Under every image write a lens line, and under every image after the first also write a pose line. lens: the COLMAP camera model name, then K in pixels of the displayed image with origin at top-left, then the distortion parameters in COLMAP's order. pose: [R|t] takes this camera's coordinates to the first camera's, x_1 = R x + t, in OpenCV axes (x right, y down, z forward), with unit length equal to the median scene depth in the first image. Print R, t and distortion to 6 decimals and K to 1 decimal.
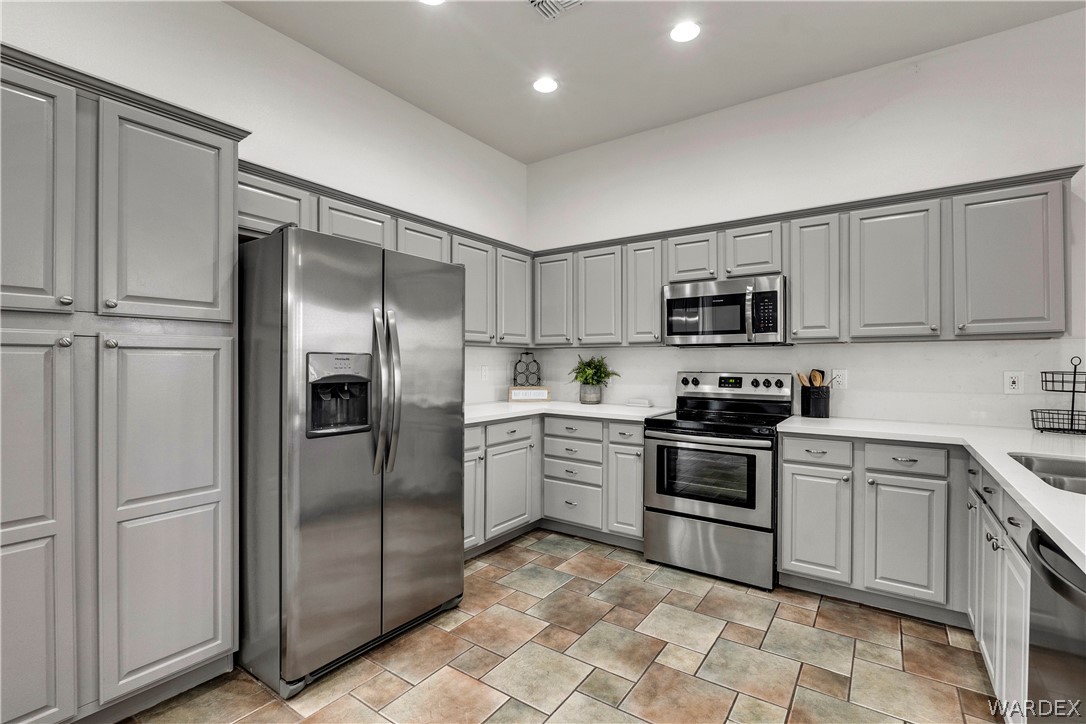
lens RADIAL K [[495.3, 0, 544.8], [0, 495.3, 362.6], [0, 0, 1]] dist [-0.010520, 0.001029]
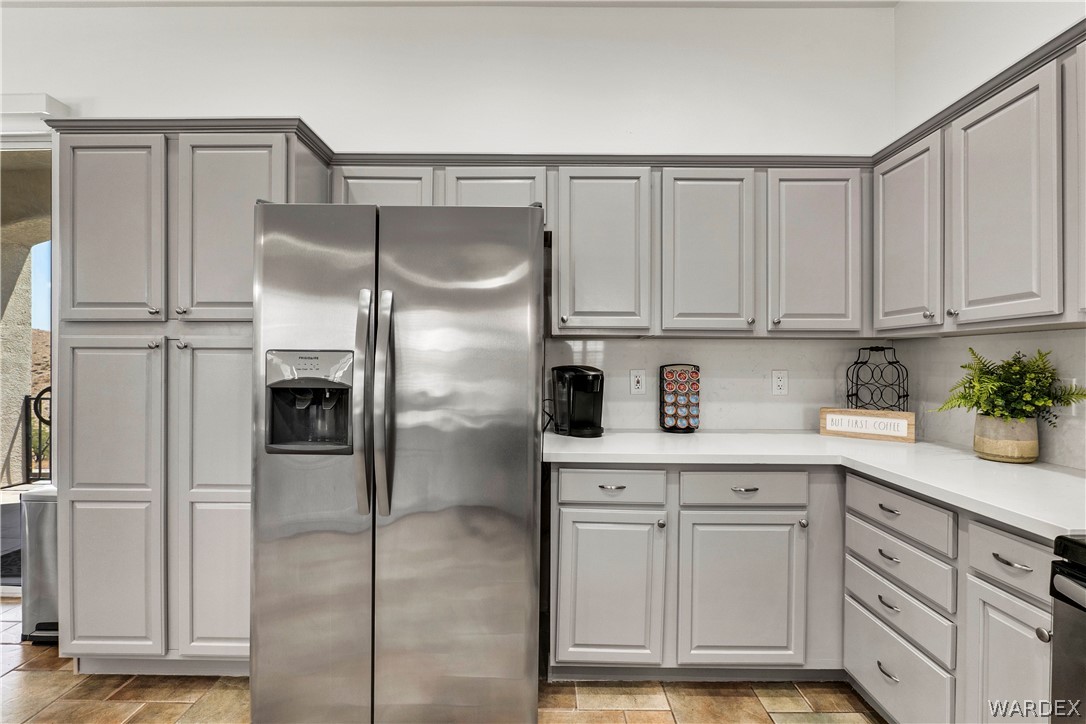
lens RADIAL K [[495.3, 0, 540.5], [0, 495.3, 361.7], [0, 0, 1]] dist [-0.010520, 0.001029]
pose [[0.565199, 0.000591, -0.824954, 0.288240], [-0.005214, 0.999982, -0.002855, -0.000803], [0.824938, 0.005915, 0.565192, 0.553406]]
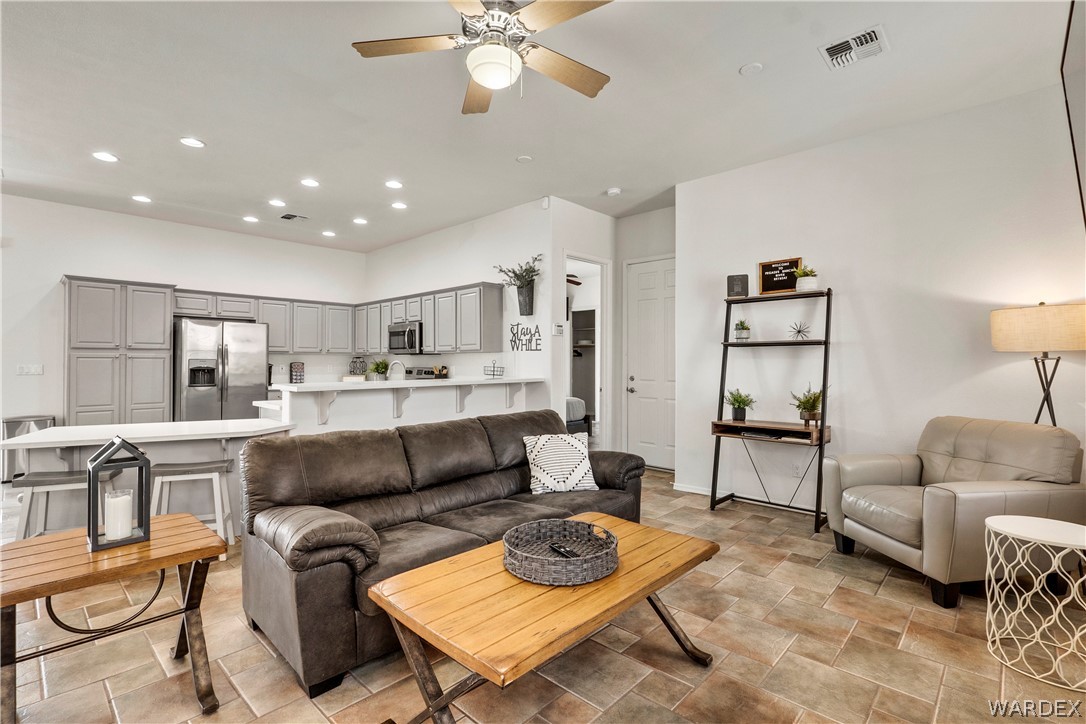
lens RADIAL K [[495.3, 0, 545.9], [0, 495.3, 357.1], [0, 0, 1]] dist [-0.010520, 0.001029]
pose [[0.989715, -0.001334, -0.143049, 1.326230], [-0.000103, 0.999950, -0.010039, -0.001441], [0.143055, 0.009951, 0.989665, -1.058001]]
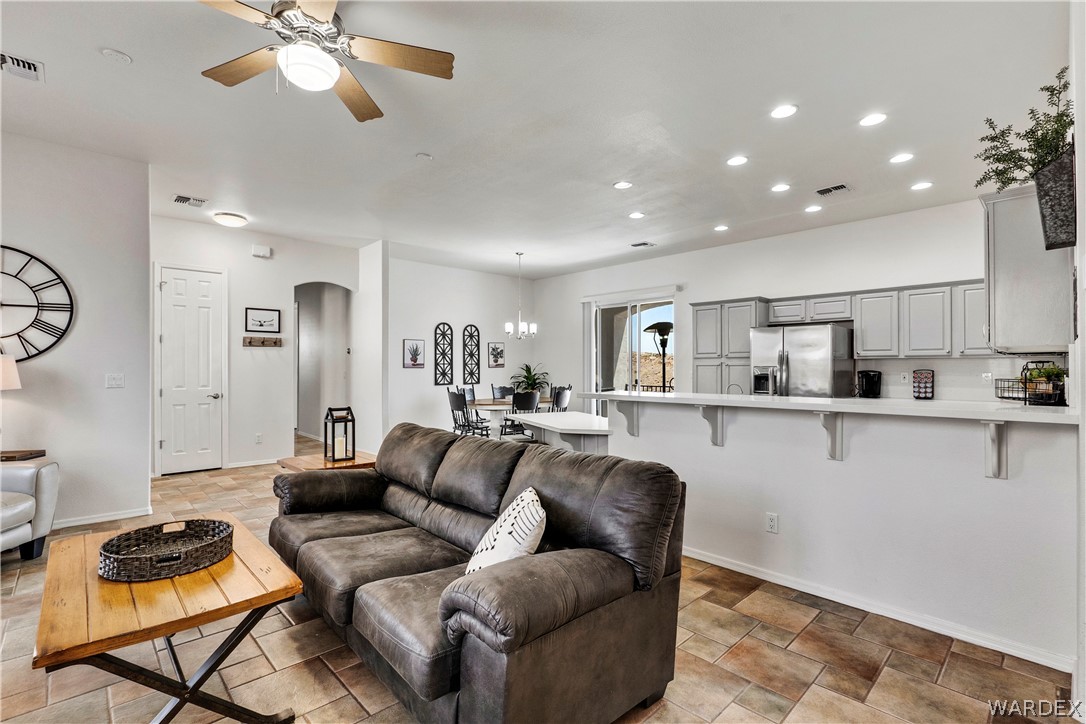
lens RADIAL K [[495.3, 0, 543.1], [0, 495.3, 363.2], [0, 0, 1]] dist [-0.010520, 0.001029]
pose [[-0.197362, -0.010184, -0.980278, 1.806808], [-0.003716, 0.999947, -0.009640, -0.001821], [0.980324, 0.001740, -0.197390, 0.174366]]
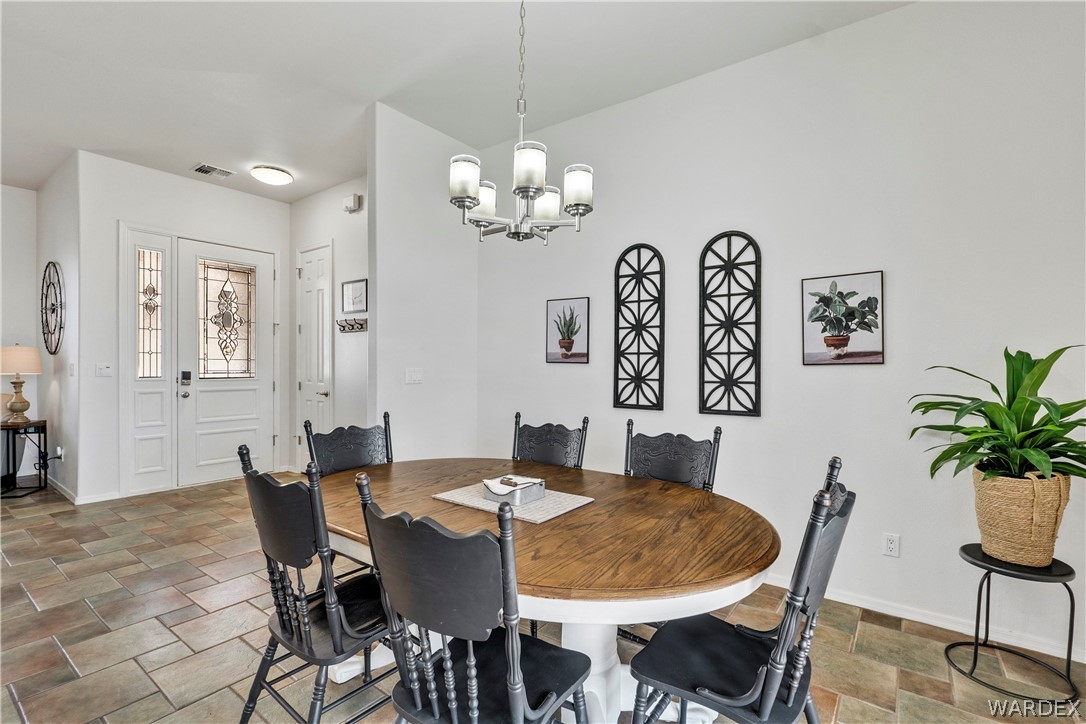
lens RADIAL K [[495.3, 0, 539.5], [0, 495.3, 370.5], [0, 0, 1]] dist [-0.010520, 0.001029]
pose [[-0.999535, -0.013262, 0.027475, -0.713448], [-0.012741, 0.999737, 0.019054, -0.003005], [-0.027721, 0.018695, -0.999441, 0.145455]]
